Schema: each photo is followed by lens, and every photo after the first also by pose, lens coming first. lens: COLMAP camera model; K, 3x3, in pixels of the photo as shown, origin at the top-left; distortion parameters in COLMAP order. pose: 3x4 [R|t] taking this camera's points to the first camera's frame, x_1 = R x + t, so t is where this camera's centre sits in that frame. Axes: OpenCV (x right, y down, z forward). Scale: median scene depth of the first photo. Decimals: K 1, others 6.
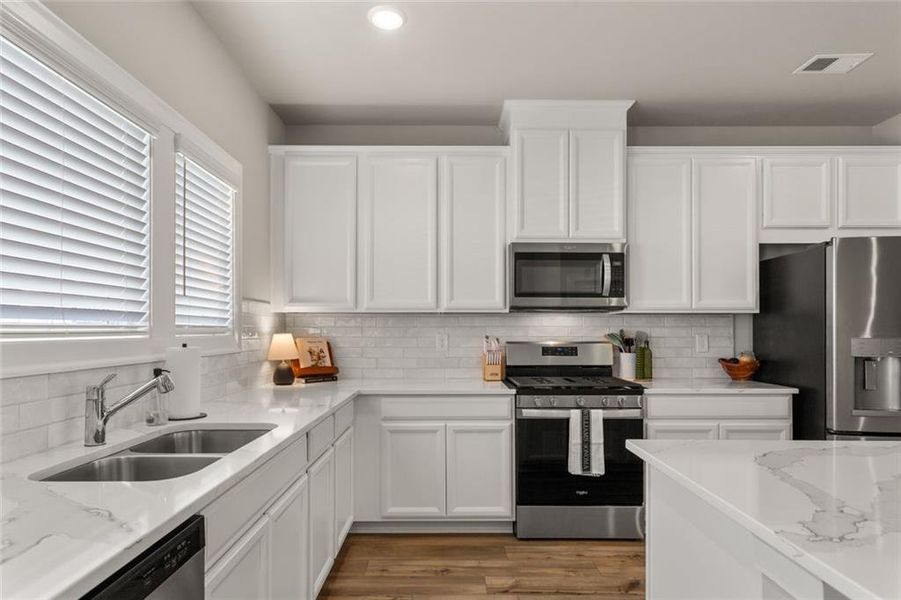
lens RADIAL K [[496.0, 0, 451.7], [0, 496.0, 330.8], [0, 0, 1]] dist [0.006784, 0.002220]
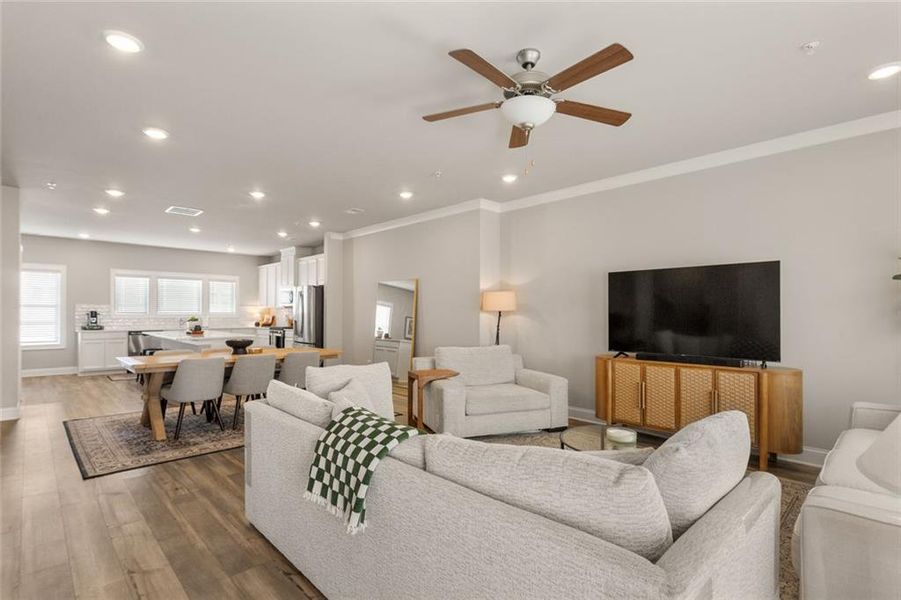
lens RADIAL K [[430.7, 0, 449.5], [0, 430.7, 312.5], [0, 0, 1]] dist [0.001332, 0.000216]
pose [[0.692792, 0.001074, -0.721137, 3.244789], [-0.004761, 0.999984, -0.003084, 0.000779], [0.721122, 0.005570, 0.692786, -0.293436]]
